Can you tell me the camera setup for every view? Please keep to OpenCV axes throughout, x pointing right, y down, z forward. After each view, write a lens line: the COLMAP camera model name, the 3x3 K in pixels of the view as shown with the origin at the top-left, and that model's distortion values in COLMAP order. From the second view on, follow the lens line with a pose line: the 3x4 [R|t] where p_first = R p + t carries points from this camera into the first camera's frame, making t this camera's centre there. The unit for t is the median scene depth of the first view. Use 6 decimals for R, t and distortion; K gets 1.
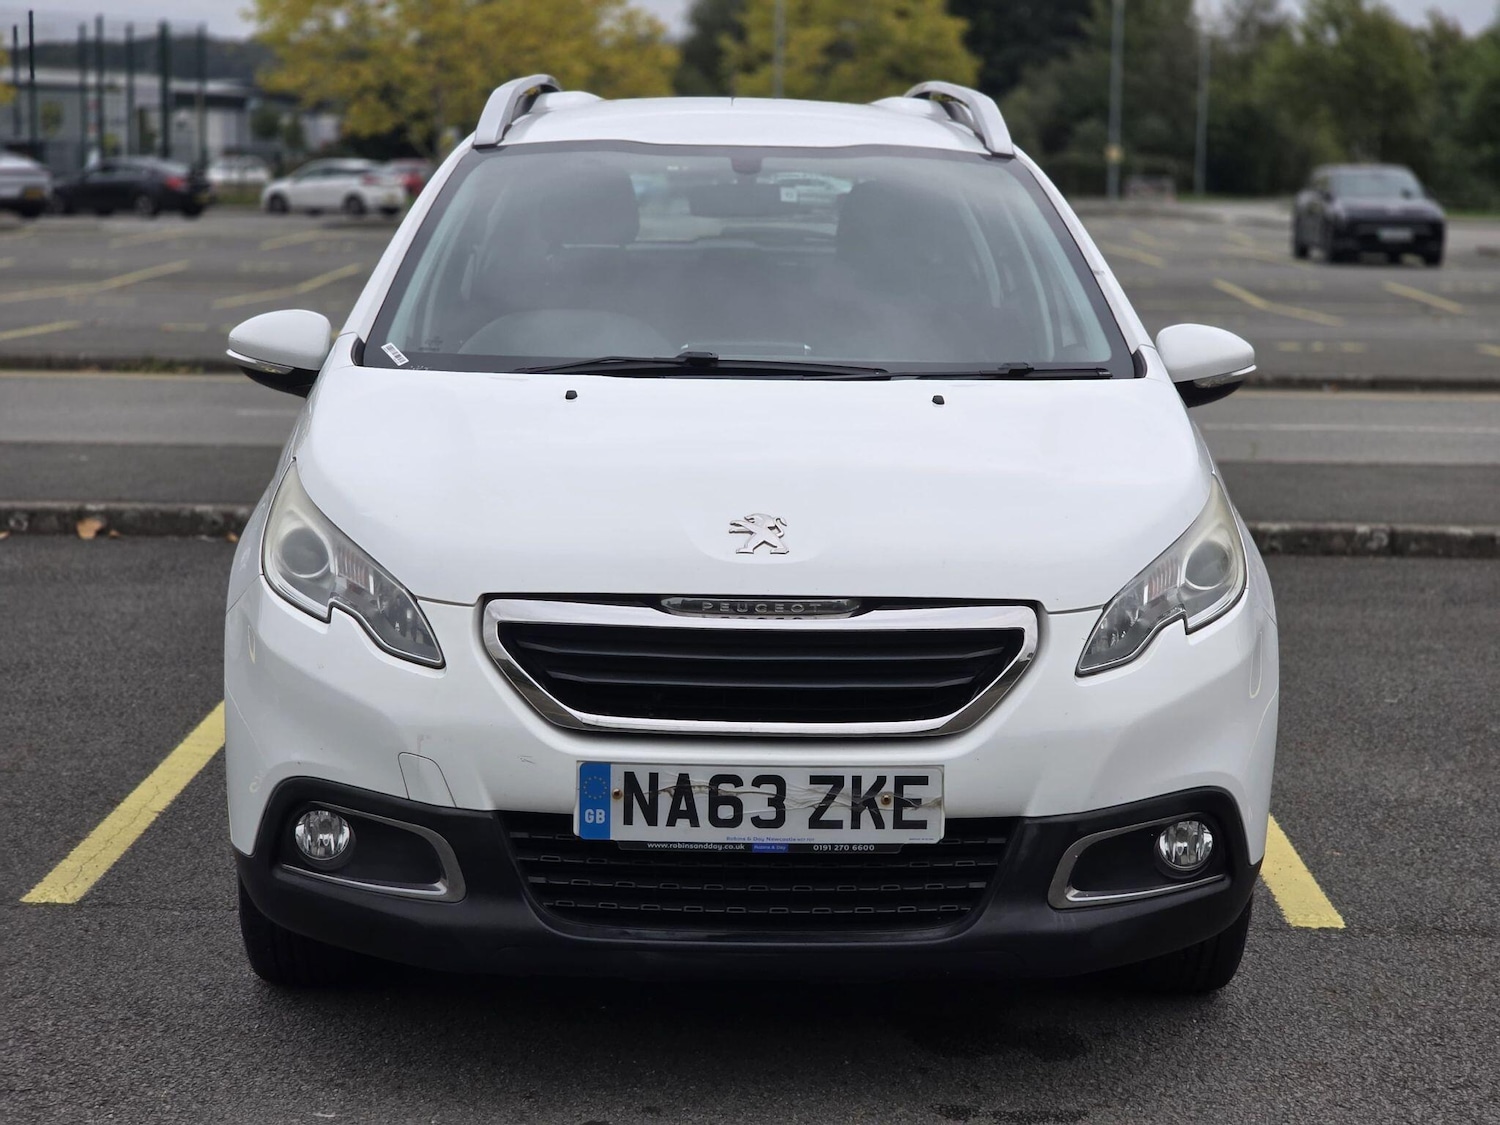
lens RADIAL K [[2777.7, 0, 750.0], [0, 2777.7, 562.5], [0, 0, 1]] dist [-0.102568, 1.316716]
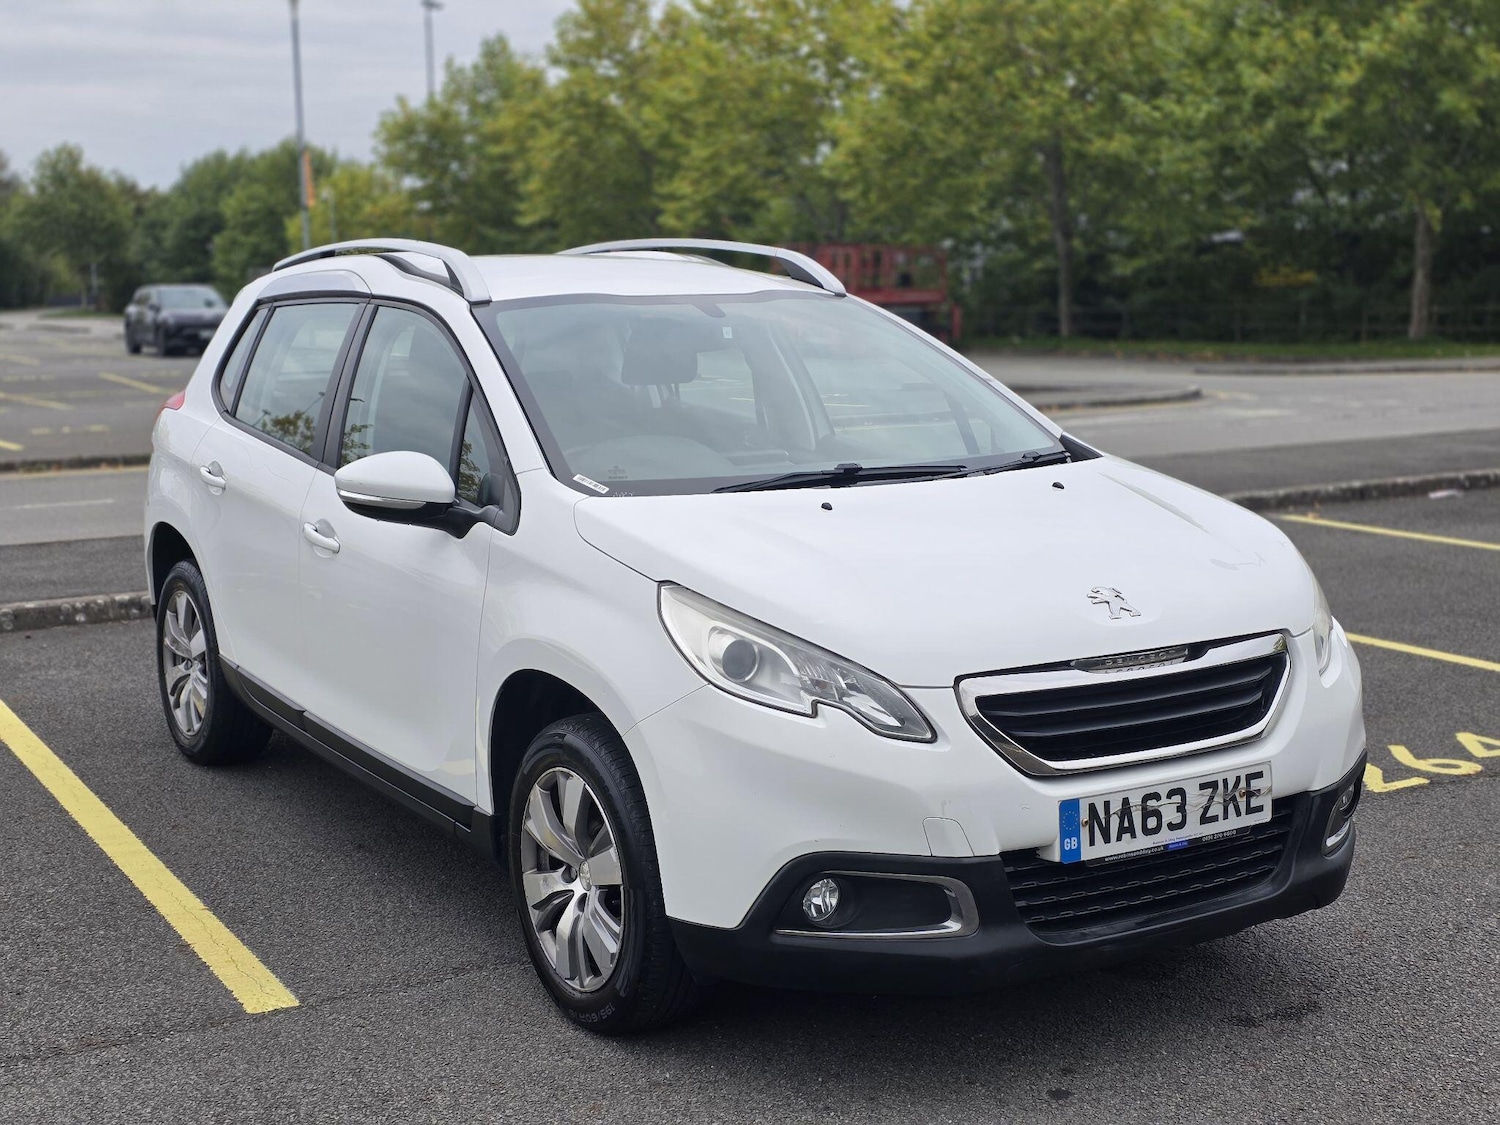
lens RADIAL K [[1965.7, 0, 737.8], [0, 1965.7, 538.1], [0, 0, 1]] dist [0.159493, -0.582329]
pose [[0.860887, -0.094553, 0.499934, -0.610871], [0.100986, 0.994786, 0.014246, -0.071480], [-0.498674, 0.038222, 0.865946, 0.303967]]
